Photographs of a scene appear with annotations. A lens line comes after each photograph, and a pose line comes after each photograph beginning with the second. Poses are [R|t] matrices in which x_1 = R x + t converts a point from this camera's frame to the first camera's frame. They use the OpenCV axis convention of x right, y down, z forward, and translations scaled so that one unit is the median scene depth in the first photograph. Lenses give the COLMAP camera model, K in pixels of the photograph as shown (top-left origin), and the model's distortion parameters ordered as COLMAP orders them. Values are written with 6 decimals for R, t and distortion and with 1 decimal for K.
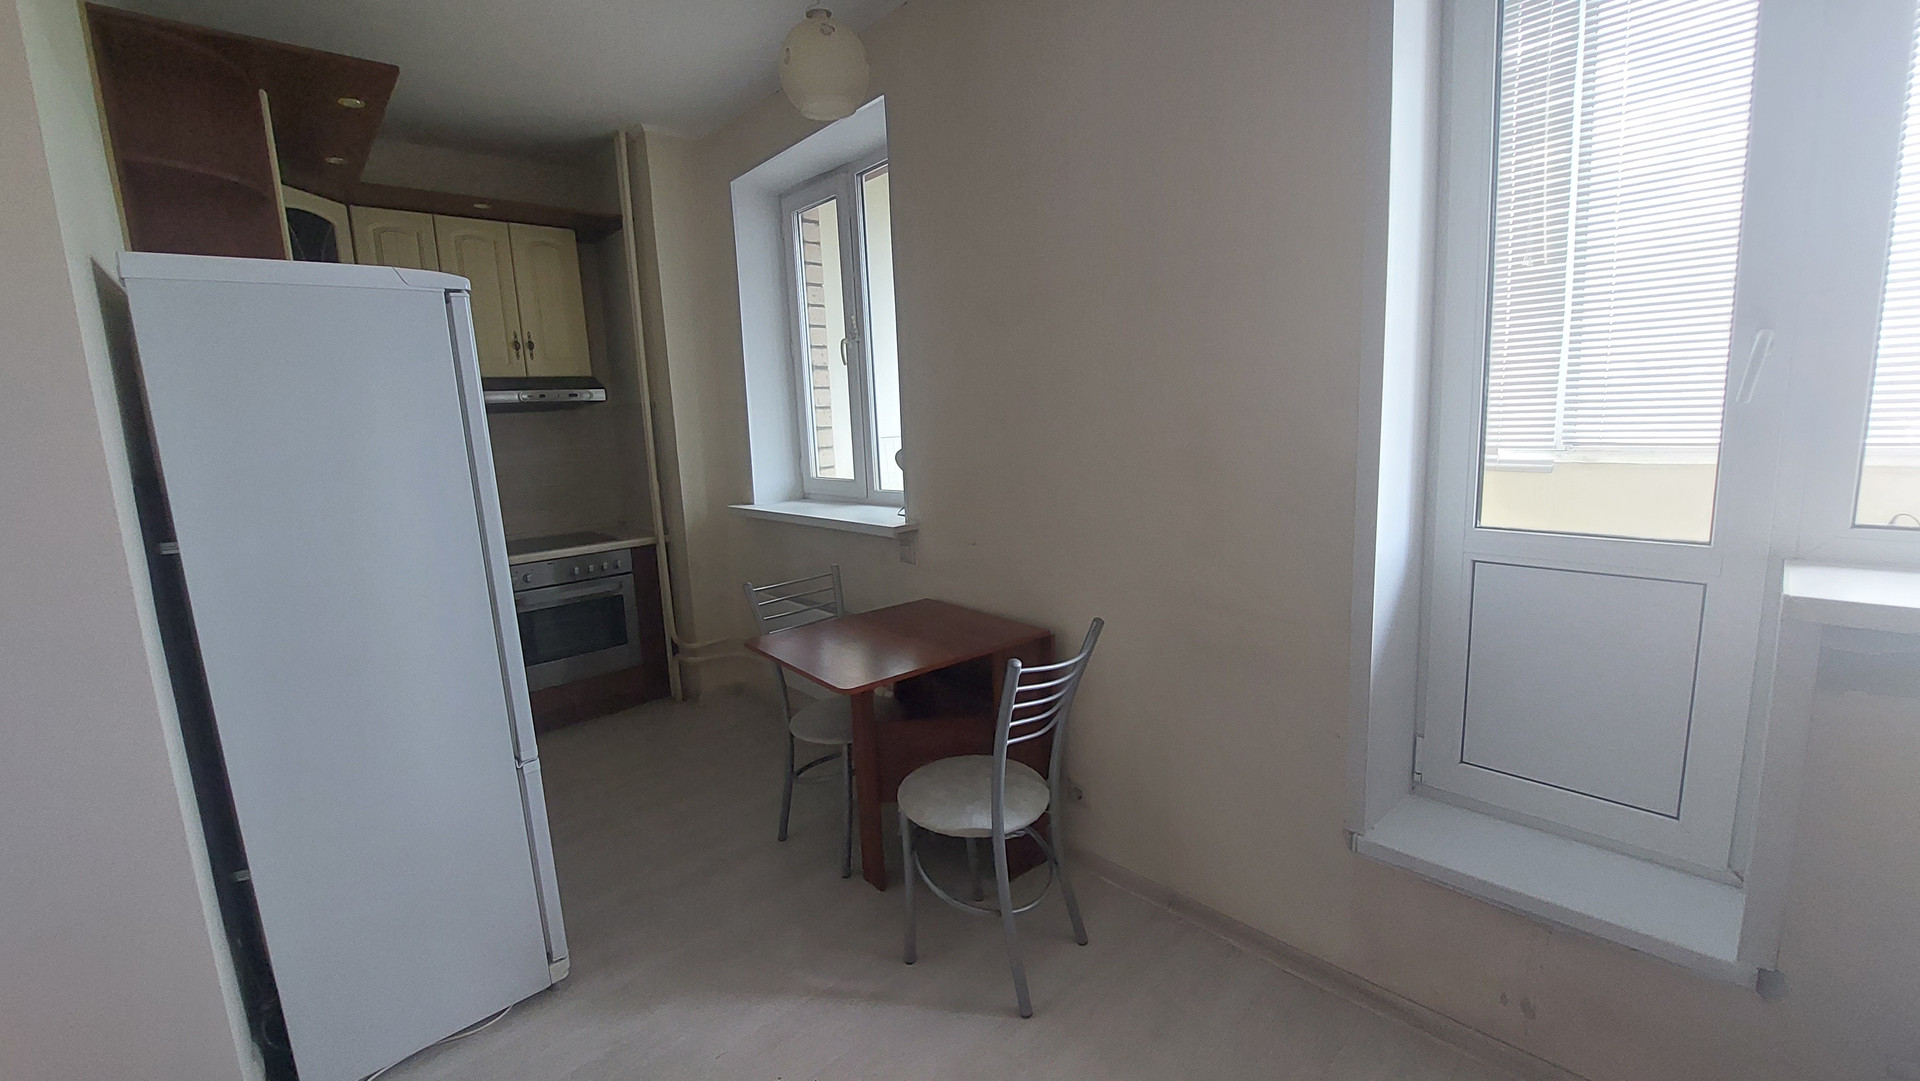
lens RADIAL K [[762.1, 0, 950.8], [0, 762.1, 532.4], [0, 0, 1]] dist [-0.024399, 0.000596]
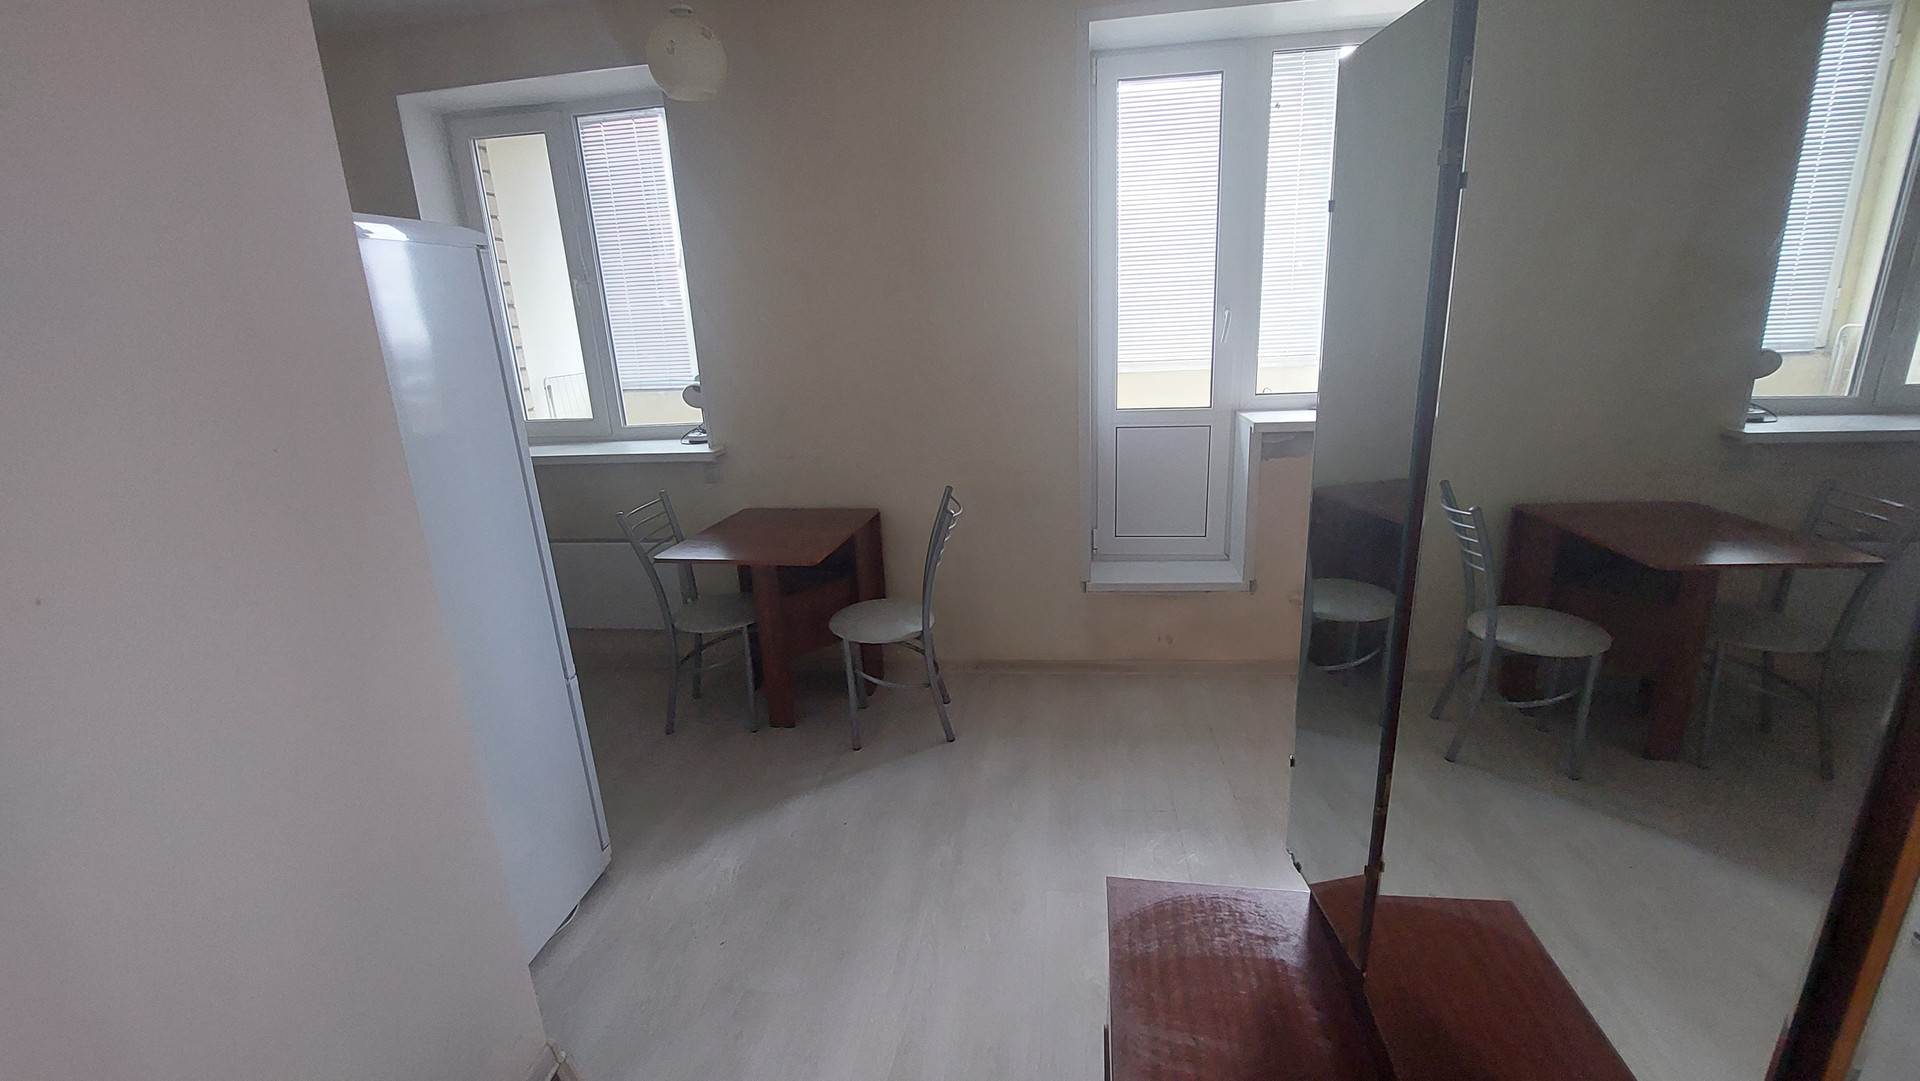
lens RADIAL K [[762.1, 0, 967.3], [0, 762.1, 530.9], [0, 0, 1]] dist [-0.024399, 0.000596]
pose [[0.768548, -0.164322, 0.618330, -0.408930], [0.109456, 0.985976, 0.125977, 0.006499], [-0.630359, -0.029140, 0.775756, -0.125051]]
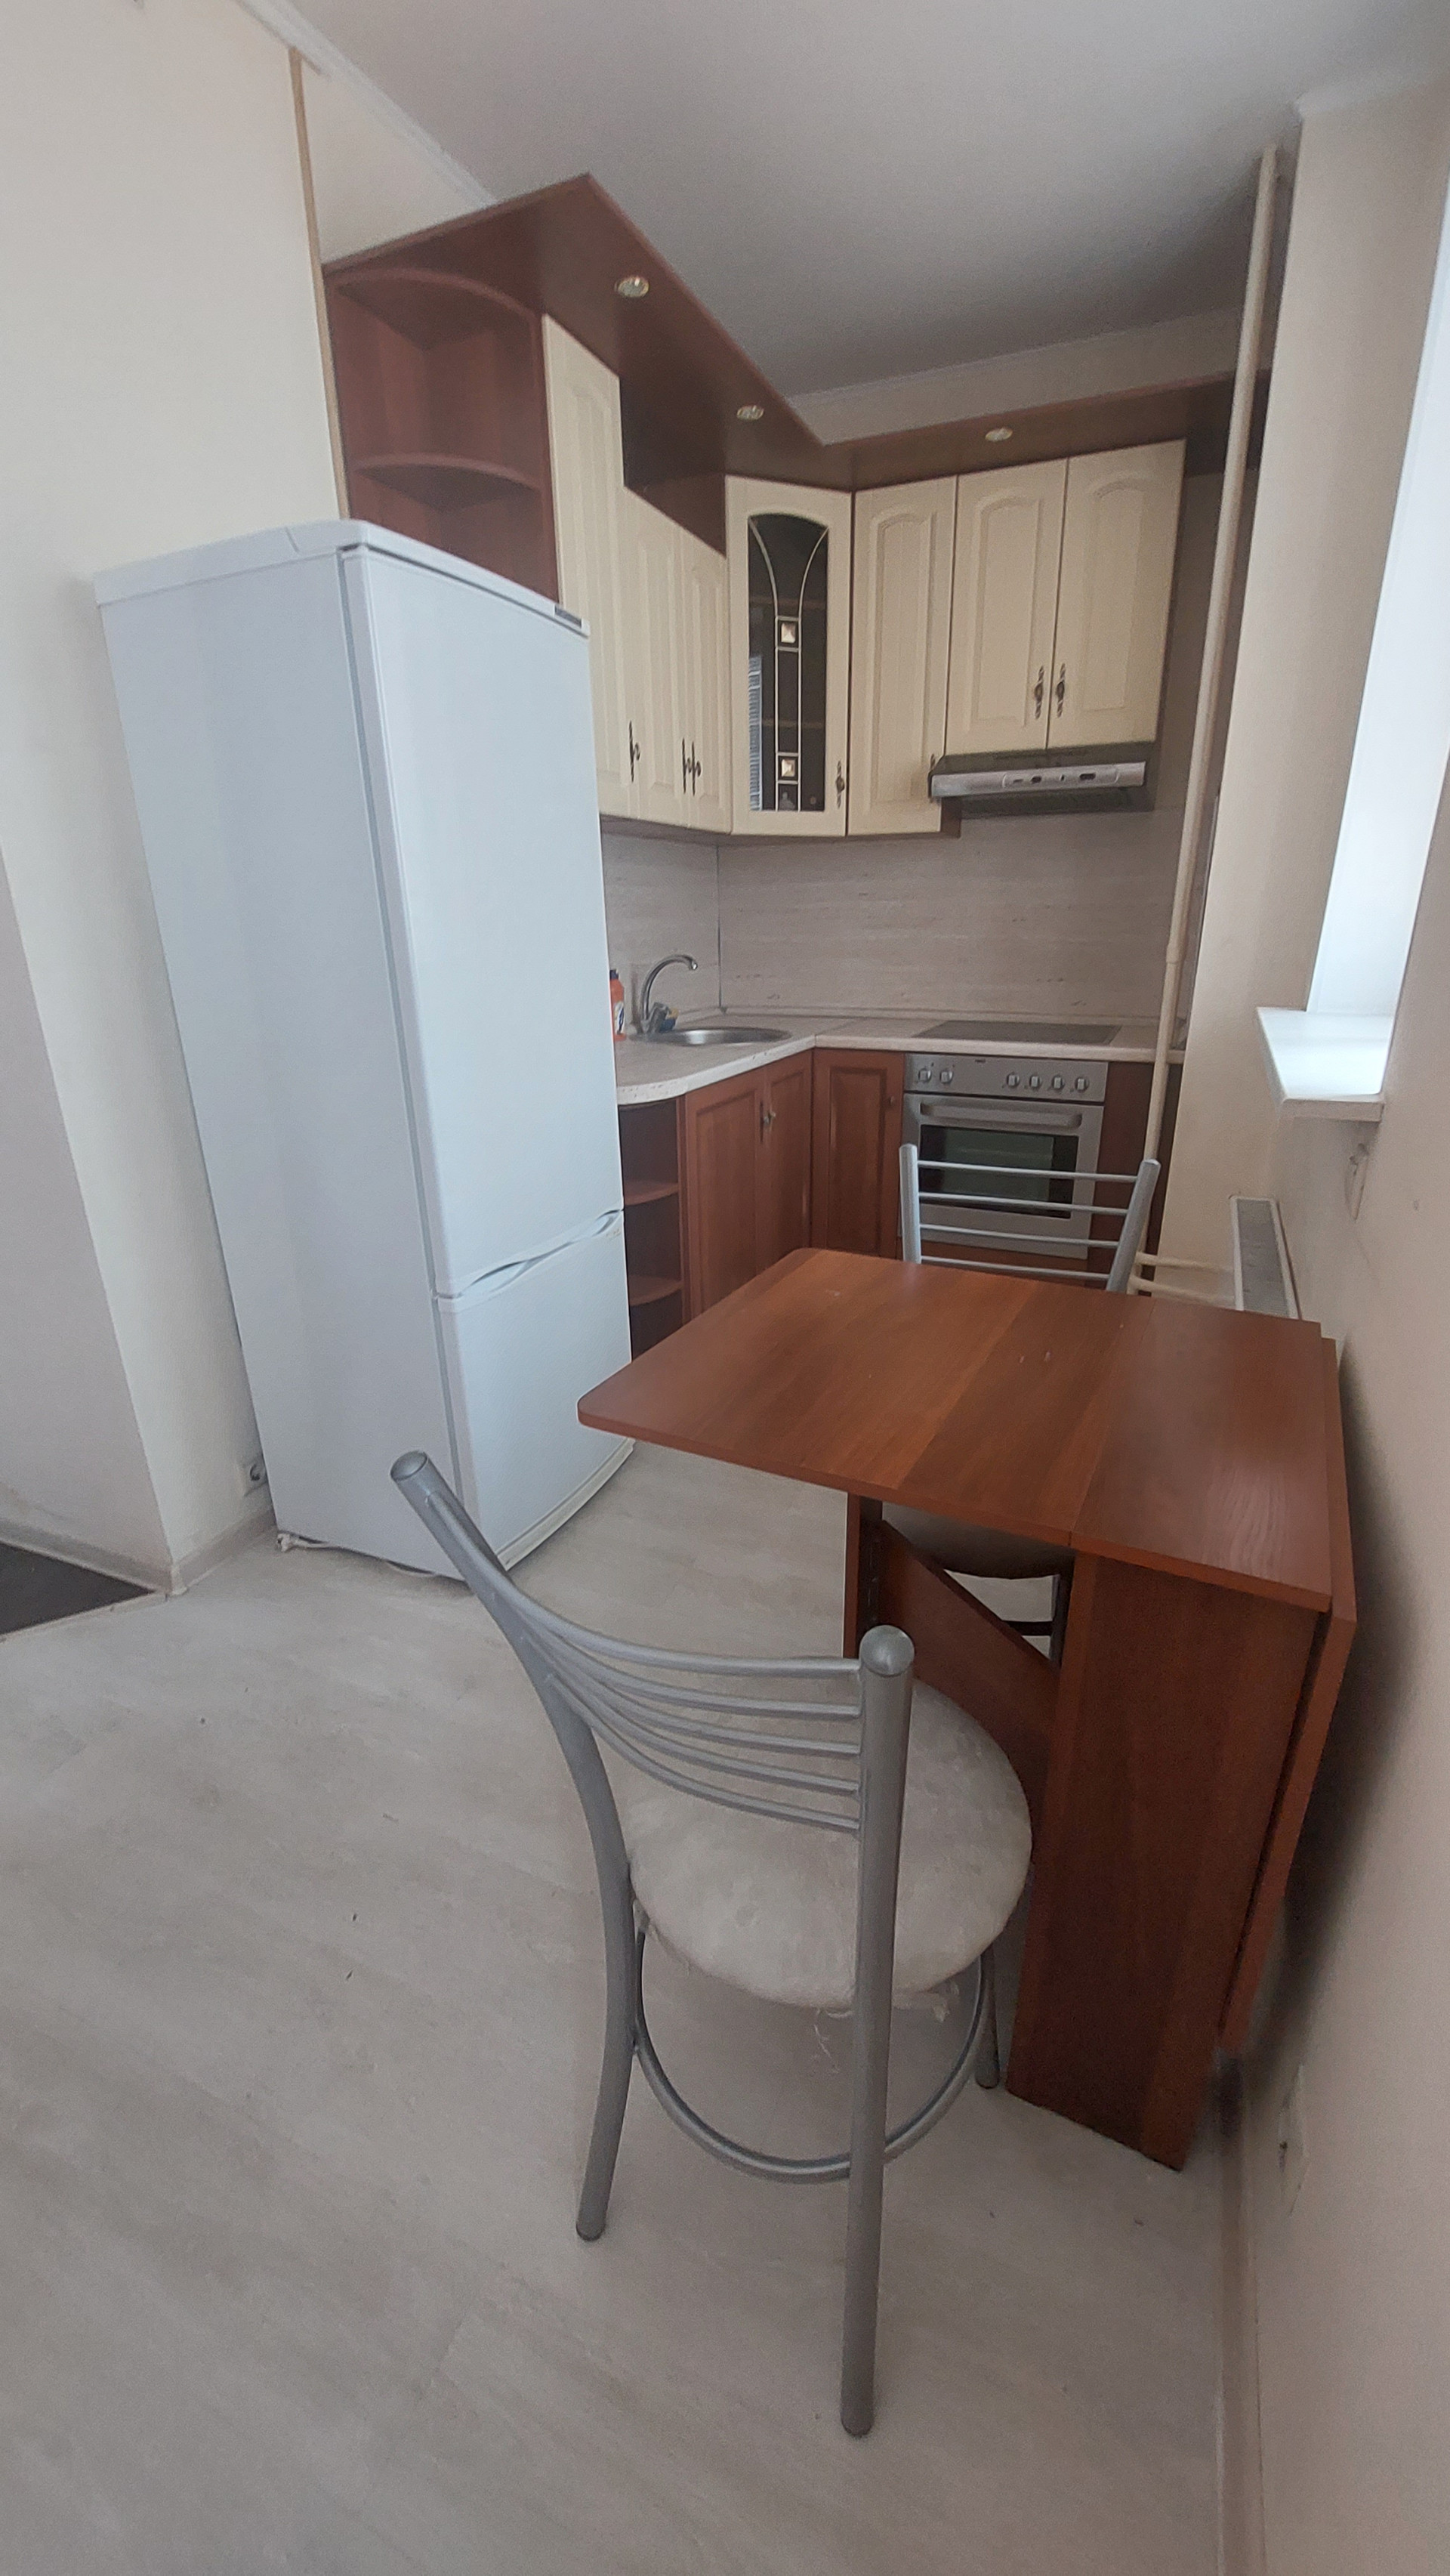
lens RADIAL K [[1022.3, 0, 746.8], [0, 1022.3, 1299.9], [0, 0, 1]] dist [-0.024399, 0.000596]
pose [[0.404114, 0.367009, -0.837852, 0.197847], [-0.147850, 0.930140, 0.336124, -0.032392], [0.902681, -0.011956, 0.430145, 0.440795]]
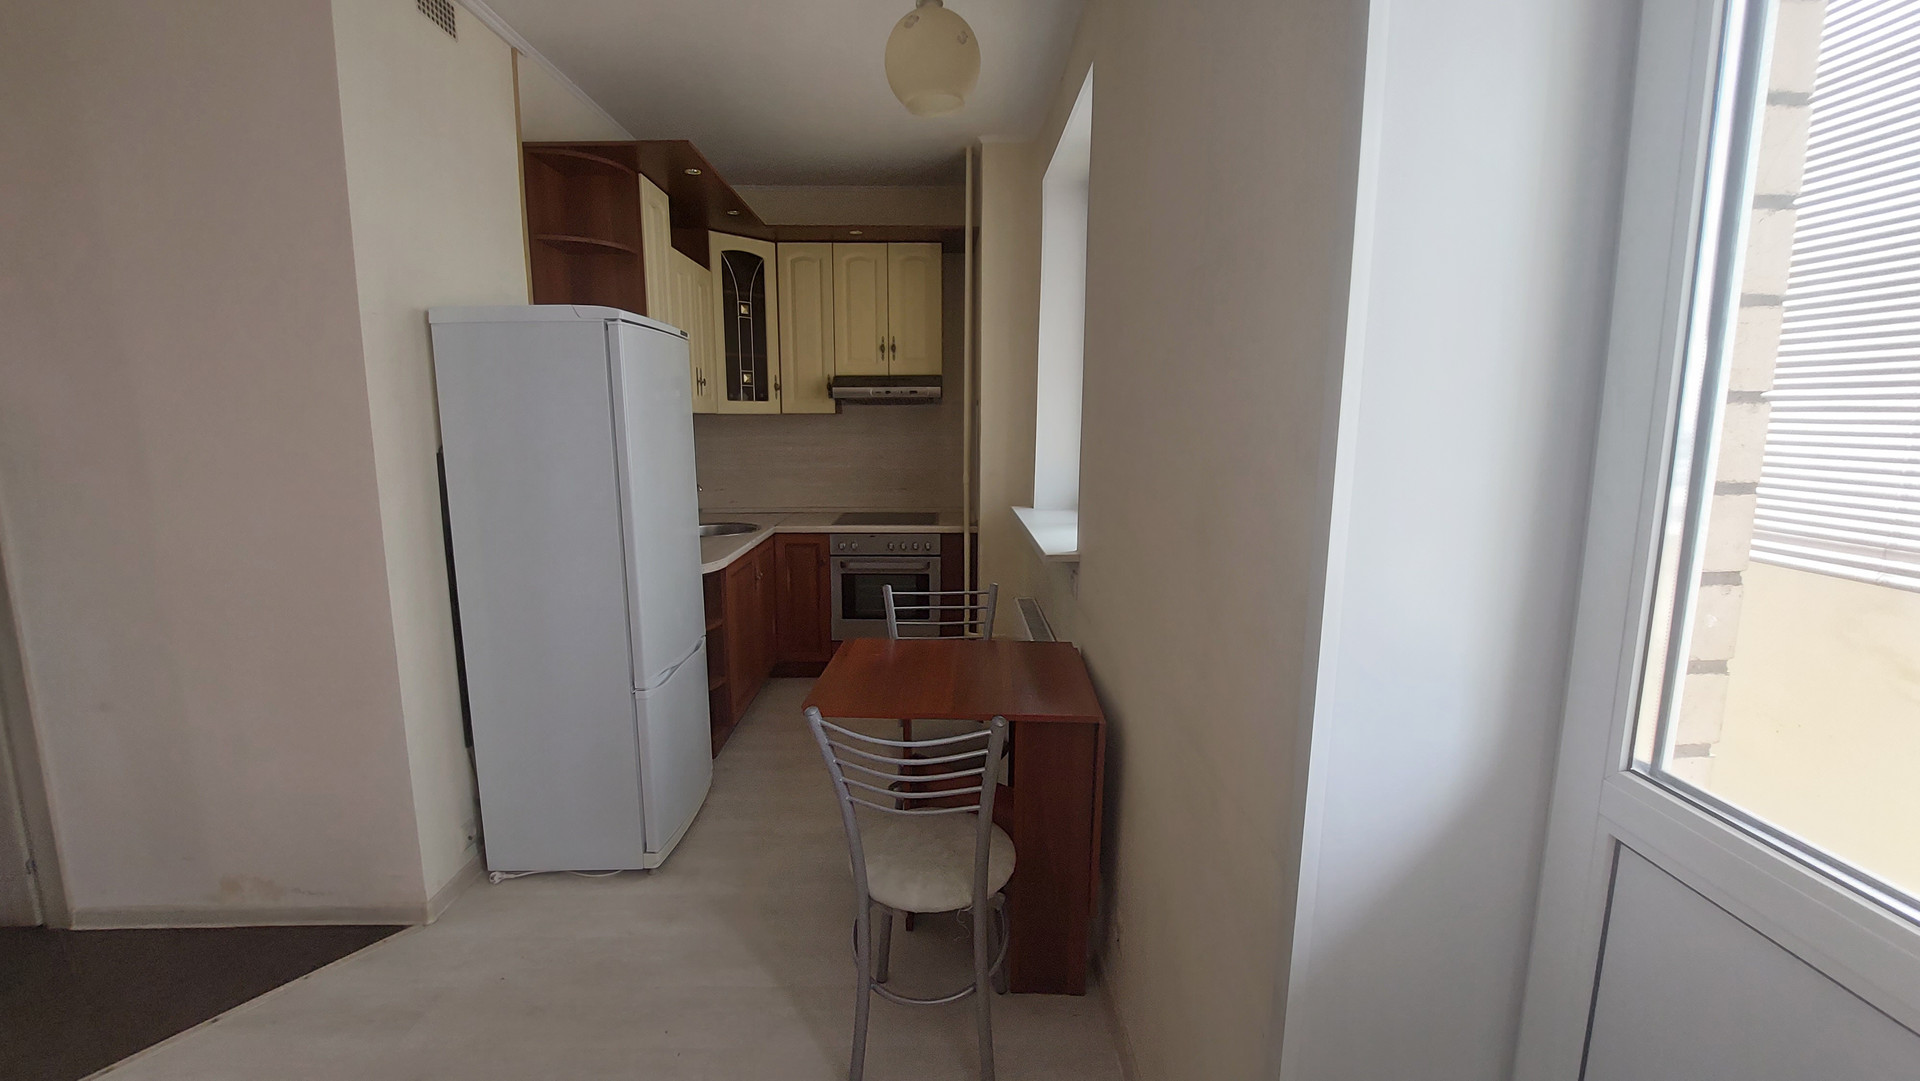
lens RADIAL K [[762.1, 0, 960.5], [0, 762.1, 531.6], [0, 0, 1]] dist [-0.024399, 0.000596]
pose [[0.746279, 0.146355, -0.649344, 0.331901], [-0.138449, 0.988323, 0.063640, -0.059607], [0.651076, 0.042408, 0.757827, 0.199946]]
